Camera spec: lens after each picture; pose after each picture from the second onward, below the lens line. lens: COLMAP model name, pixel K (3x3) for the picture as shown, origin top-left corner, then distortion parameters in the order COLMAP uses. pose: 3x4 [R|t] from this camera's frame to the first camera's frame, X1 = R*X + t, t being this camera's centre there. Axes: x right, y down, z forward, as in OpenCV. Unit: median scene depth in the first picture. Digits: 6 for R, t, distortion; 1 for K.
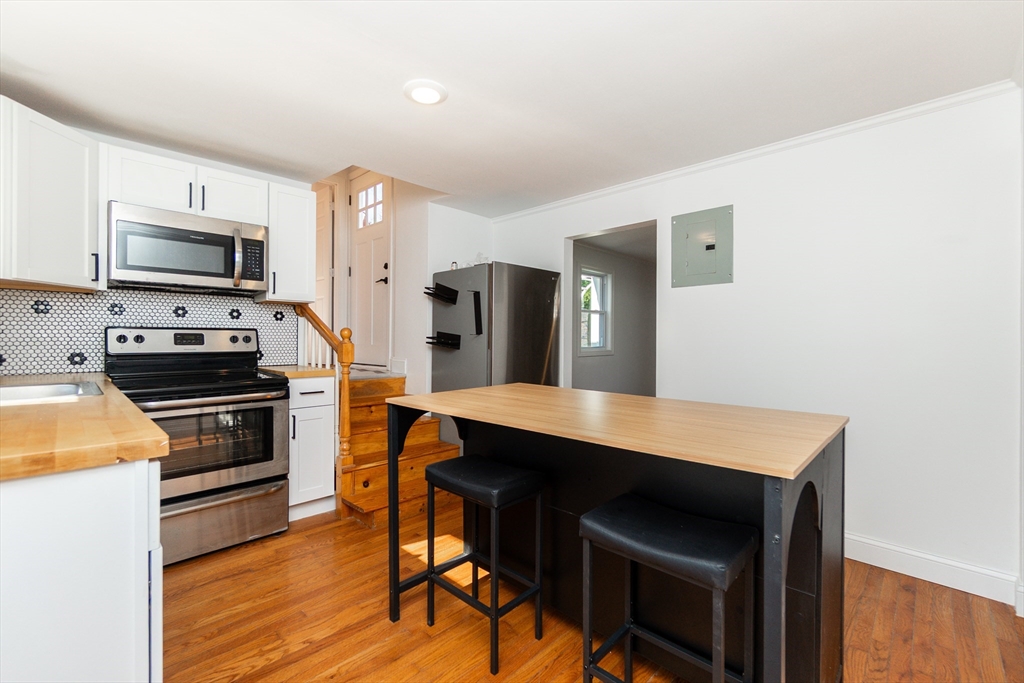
lens RADIAL K [[450.1, 0, 511.9], [0, 450.1, 341.9], [0, 0, 1]] dist [0.000532, -0.001433]
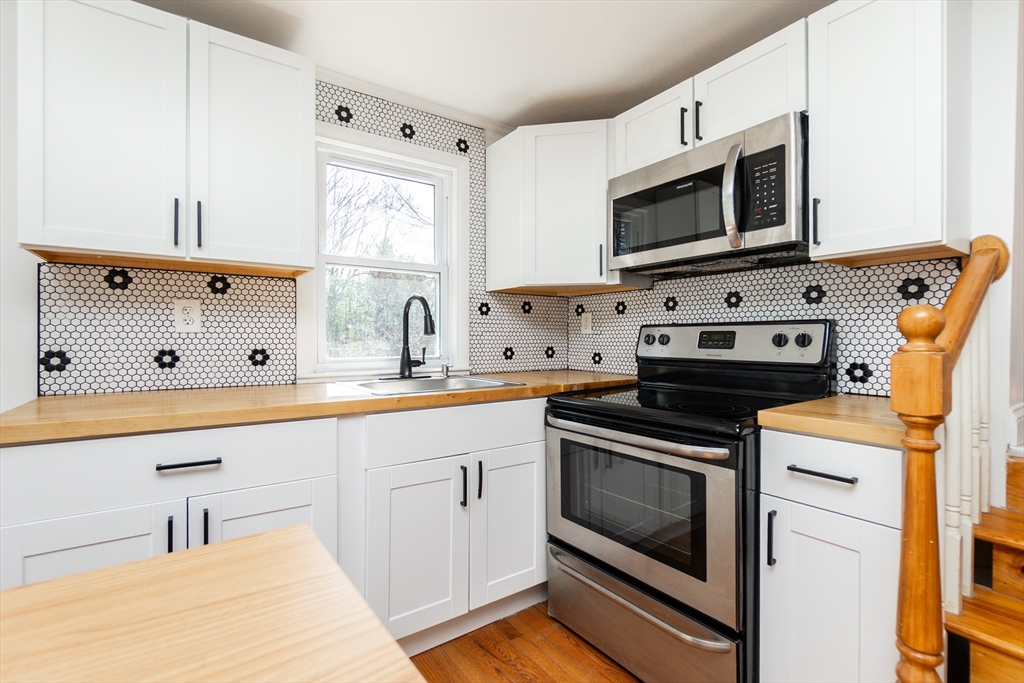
lens RADIAL K [[450.1, 0, 511.2], [0, 450.1, 339.4], [0, 0, 1]] dist [0.000532, -0.001433]
pose [[-0.152490, 0.004552, -0.988295, -0.008285], [0.001215, 0.999989, 0.004419, -0.010249], [0.988304, -0.000527, -0.152493, 0.802602]]
